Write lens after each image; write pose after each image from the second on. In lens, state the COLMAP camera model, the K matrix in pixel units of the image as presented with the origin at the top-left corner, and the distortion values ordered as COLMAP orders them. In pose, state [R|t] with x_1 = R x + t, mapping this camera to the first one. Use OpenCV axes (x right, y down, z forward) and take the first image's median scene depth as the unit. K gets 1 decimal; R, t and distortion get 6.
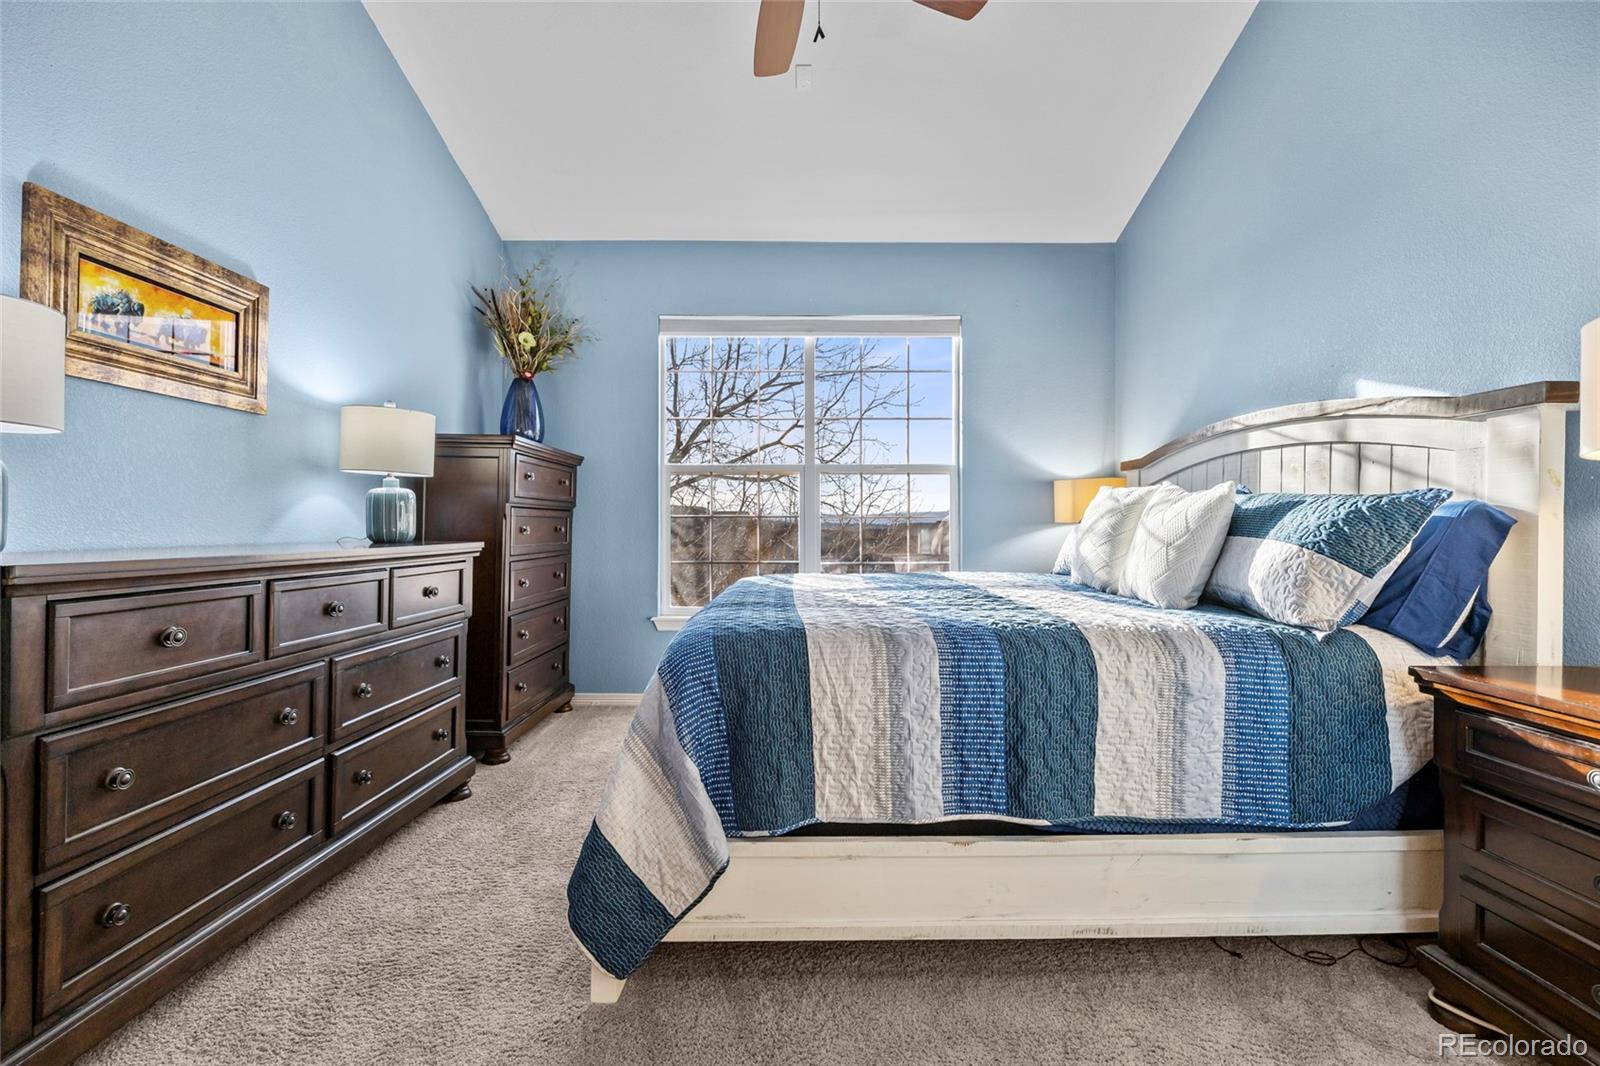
lens RADIAL K [[712.7, 0, 798.9], [0, 712.7, 534.0], [0, 0, 1]] dist [-0.010437, 0.000621]
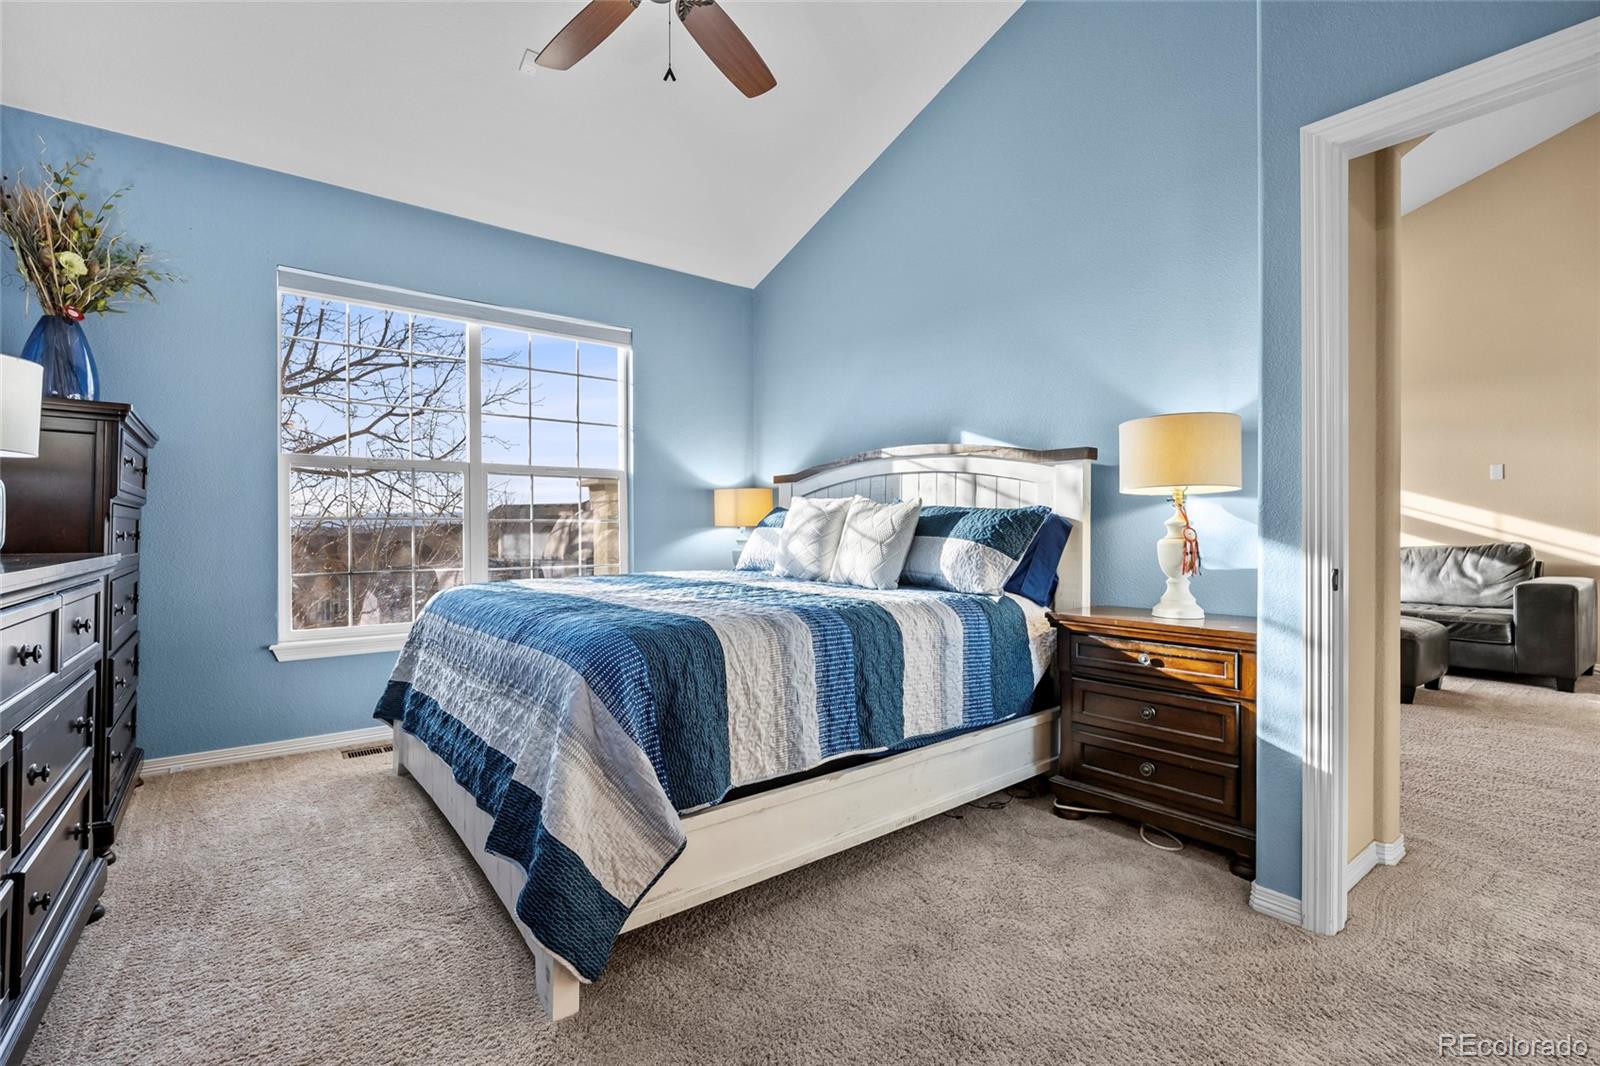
lens RADIAL K [[712.7, 0, 818.4], [0, 712.7, 537.6], [0, 0, 1]] dist [-0.010437, 0.000621]
pose [[0.783588, -0.009931, 0.621202, -0.542939], [0.009178, 0.999948, 0.004409, -0.001962], [-0.621214, 0.002246, 0.783638, 0.014130]]
